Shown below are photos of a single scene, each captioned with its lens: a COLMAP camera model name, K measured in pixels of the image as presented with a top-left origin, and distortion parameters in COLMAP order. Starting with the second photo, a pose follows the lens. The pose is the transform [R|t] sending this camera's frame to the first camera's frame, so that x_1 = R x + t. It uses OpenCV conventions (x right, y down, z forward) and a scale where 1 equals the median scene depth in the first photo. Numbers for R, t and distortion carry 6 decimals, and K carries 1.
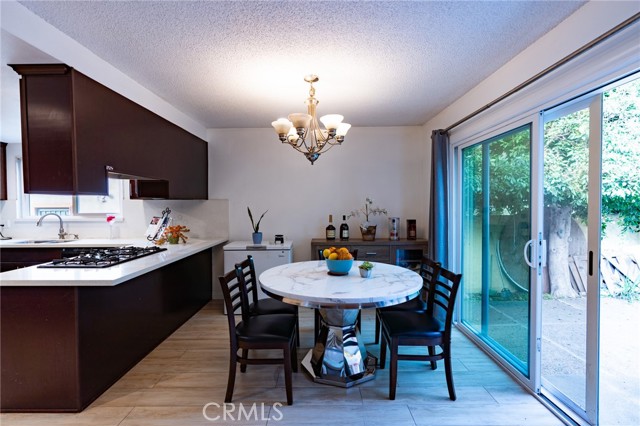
lens RADIAL K [[301.6, 0, 320.0], [0, 301.6, 213.0], [0, 0, 1]] dist [-0.002588, 0.000506]
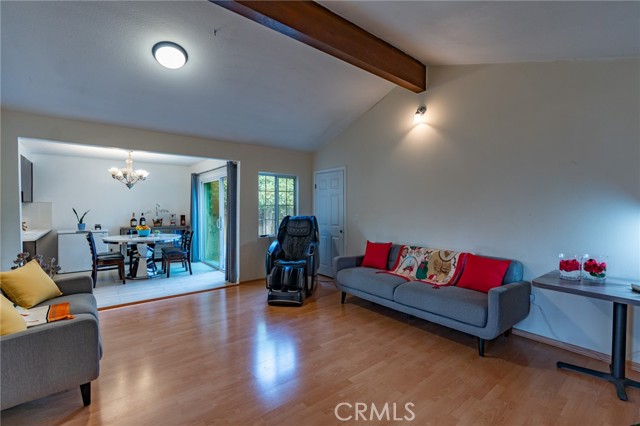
lens RADIAL K [[285.6, 0, 319.0], [0, 285.6, 211.7], [0, 0, 1]] dist [-0.016938, 0.009185]
pose [[0.780314, 0.000763, 0.625388, -0.158775], [0.008929, 0.999884, -0.012362, 0.031450], [-0.625325, 0.015230, 0.780216, -0.986517]]
